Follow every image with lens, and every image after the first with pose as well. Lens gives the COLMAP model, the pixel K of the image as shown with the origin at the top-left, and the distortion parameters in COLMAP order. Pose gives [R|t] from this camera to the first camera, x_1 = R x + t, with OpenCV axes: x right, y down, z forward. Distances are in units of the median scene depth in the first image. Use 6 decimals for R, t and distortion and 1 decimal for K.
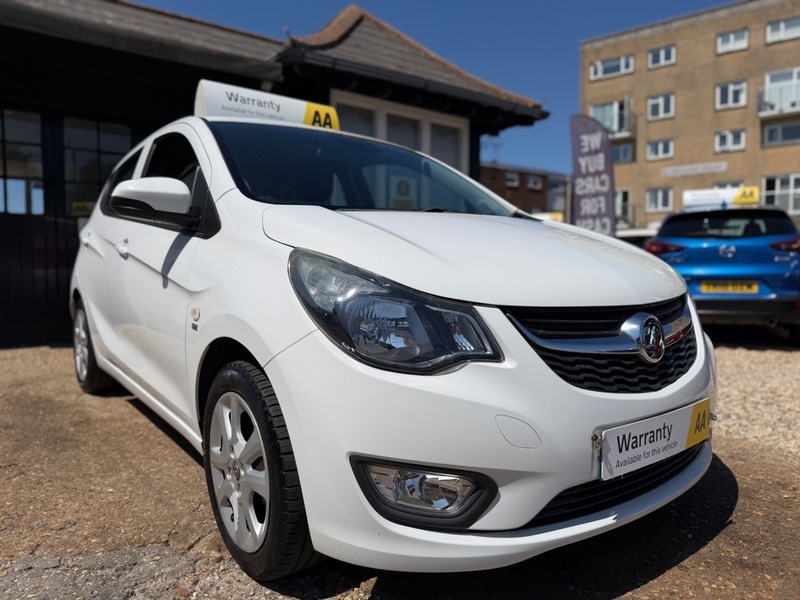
lens RADIAL K [[568.0, 0, 400.4], [0, 568.0, 305.3], [0, 0, 1]] dist [0.020055, -0.027618]
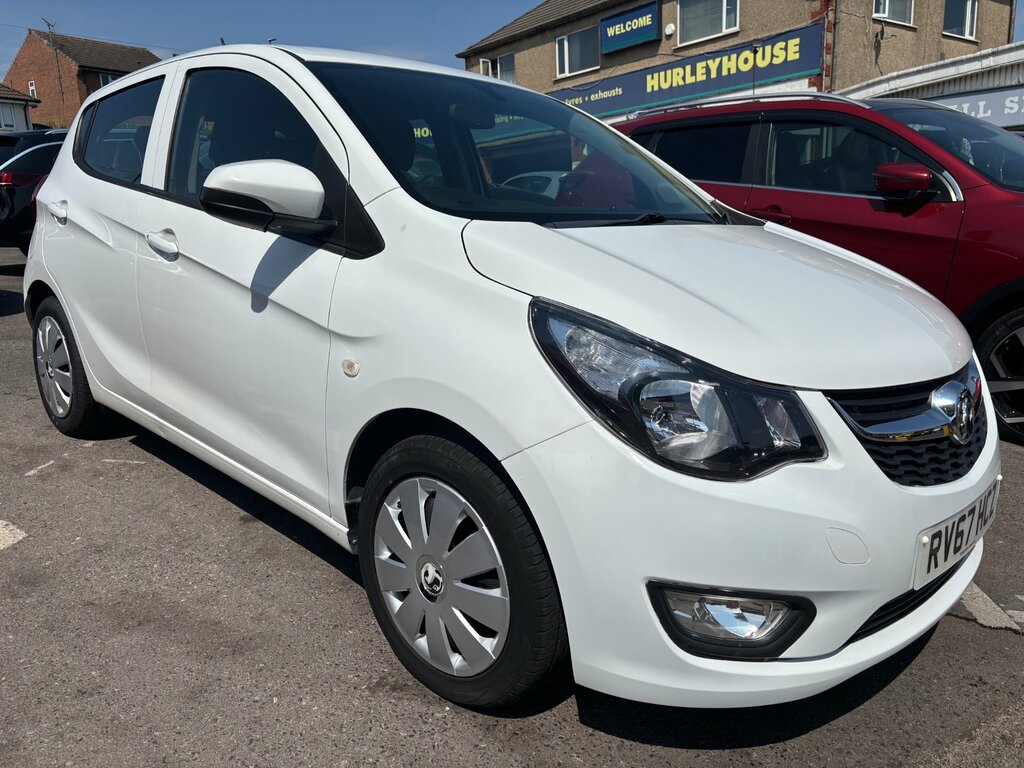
lens RADIAL K [[790.4, 0, 516.9], [0, 790.4, 387.1], [0, 0, 1]] dist [0.001285, 0.021956]
pose [[0.990030, -0.003509, 0.140812, -0.275245], [-0.018329, 0.987980, 0.153494, -0.111467], [-0.139658, -0.154544, 0.978065, -0.013771]]
